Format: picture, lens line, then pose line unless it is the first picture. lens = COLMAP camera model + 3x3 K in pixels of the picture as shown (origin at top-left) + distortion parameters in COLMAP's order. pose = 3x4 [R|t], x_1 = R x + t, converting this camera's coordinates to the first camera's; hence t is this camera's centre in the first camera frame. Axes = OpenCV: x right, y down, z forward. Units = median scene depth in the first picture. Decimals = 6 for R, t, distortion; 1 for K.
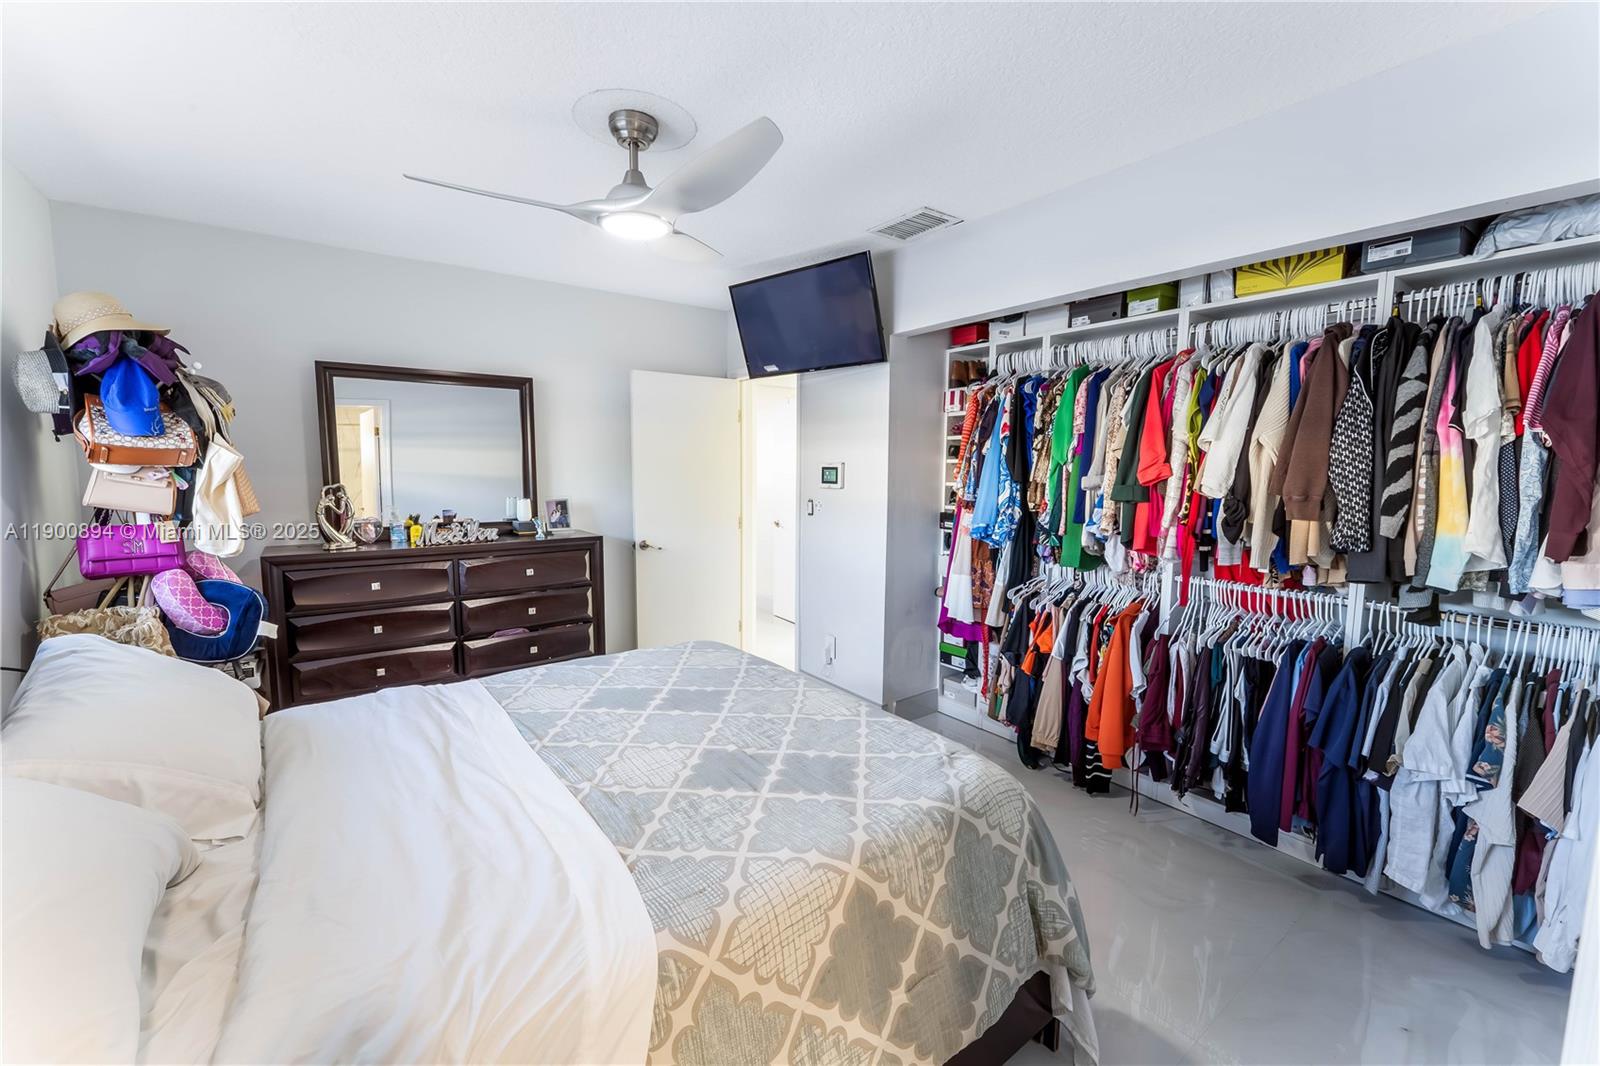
lens RADIAL K [[644.6, 0, 797.8], [0, 644.6, 529.0], [0, 0, 1]] dist [-0.003513, -0.000048]
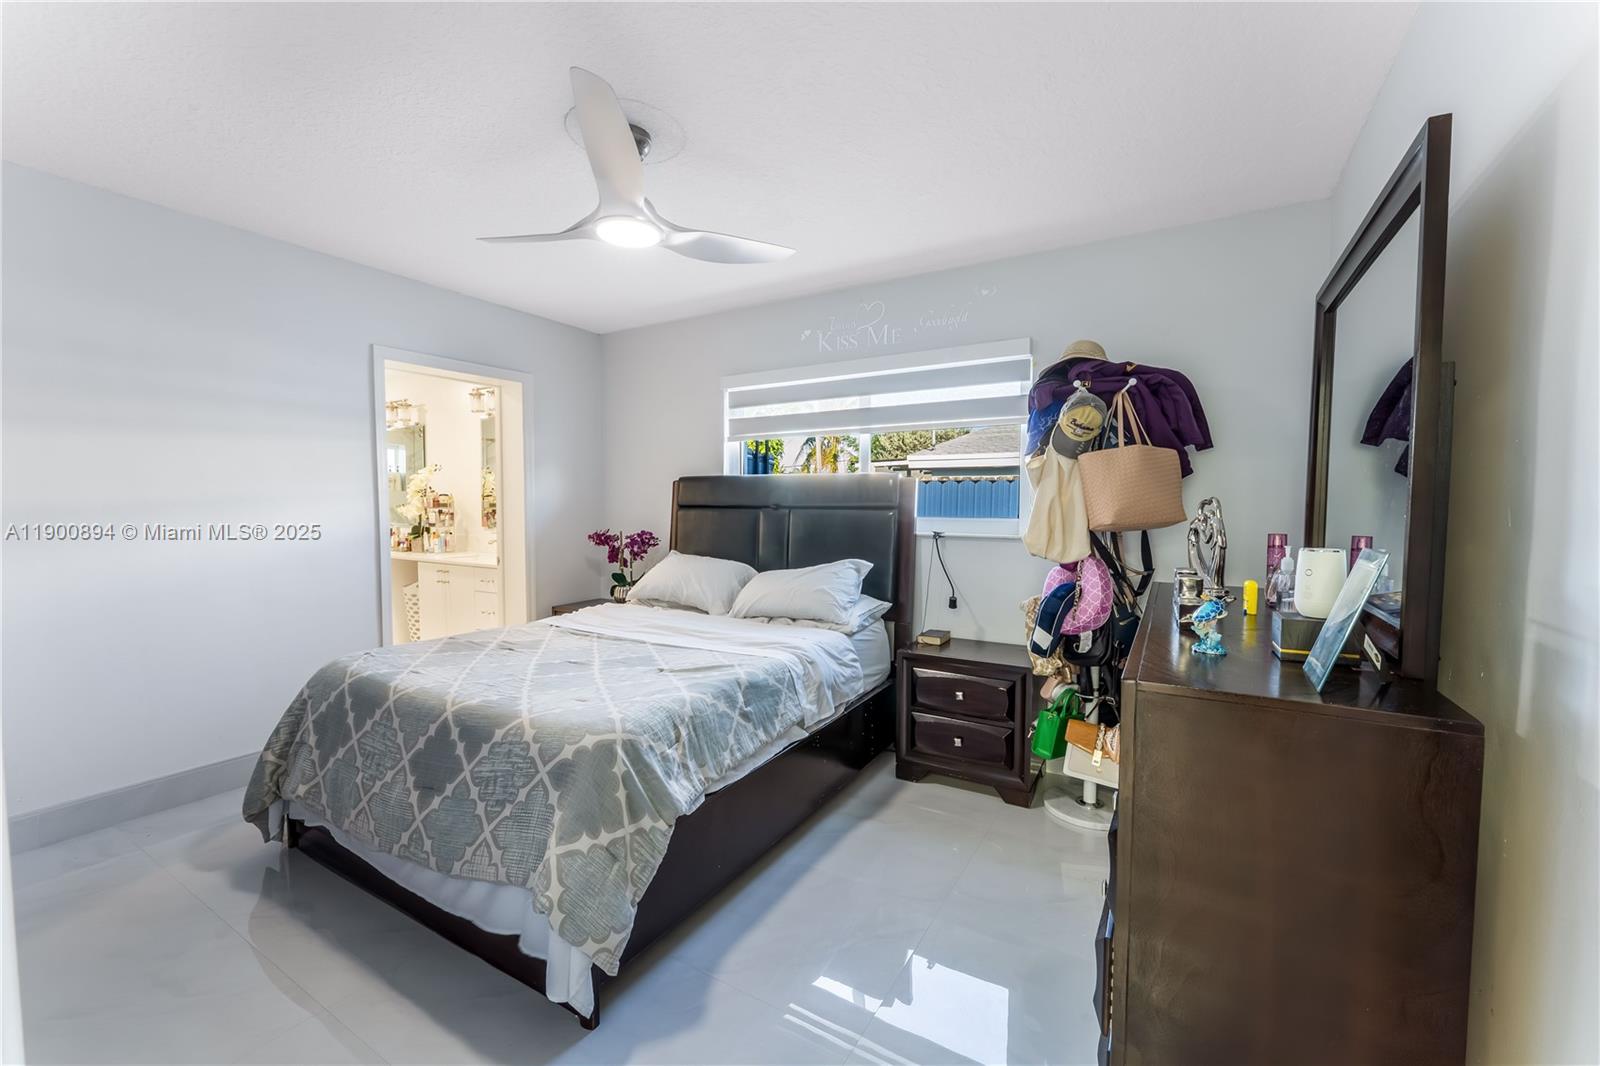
lens RADIAL K [[644.6, 0, 799.8], [0, 644.6, 537.7], [0, 0, 1]] dist [-0.003513, -0.000048]
pose [[-0.924617, 0.008094, -0.380813, -0.075443], [-0.050123, 0.988495, 0.142708, -0.102642], [0.377587, 0.151038, -0.913573, 1.455114]]
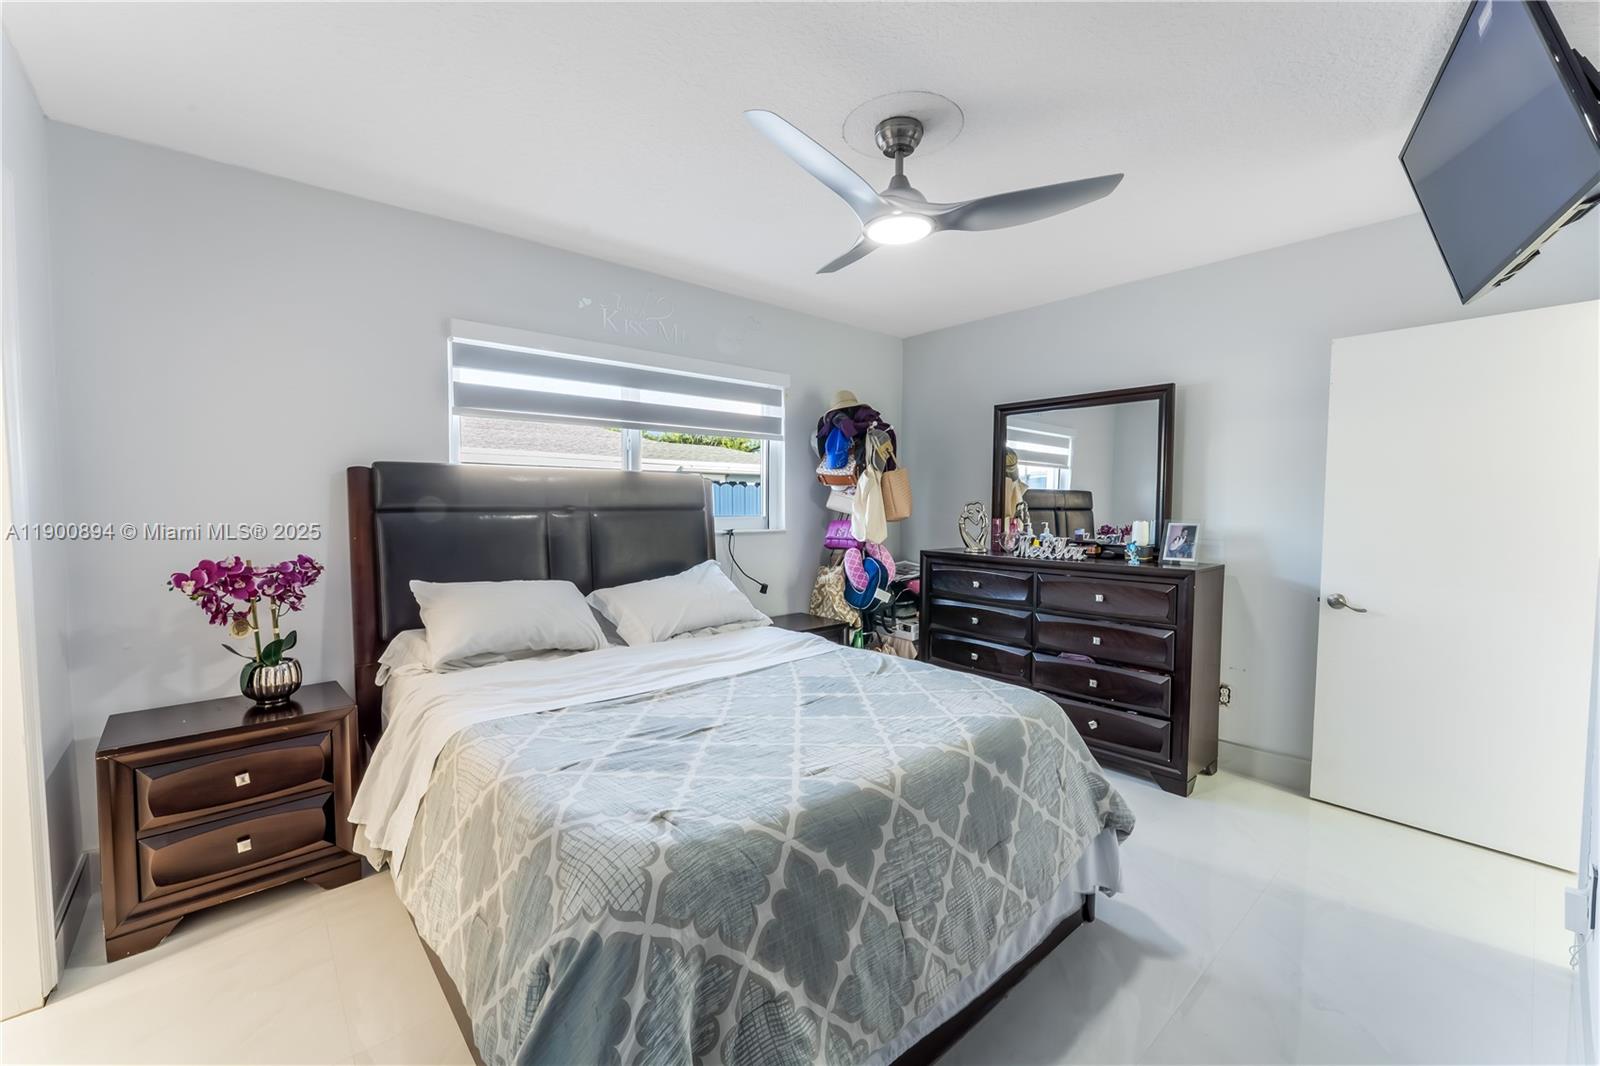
lens RADIAL K [[644.6, 0, 800.9], [0, 644.6, 535.6], [0, 0, 1]] dist [-0.003513, -0.000048]
pose [[0.076400, 0.042179, -0.996185, 0.520272], [-0.103678, 0.994025, 0.034136, -0.009772], [0.991672, 0.100674, 0.080317, 0.564125]]
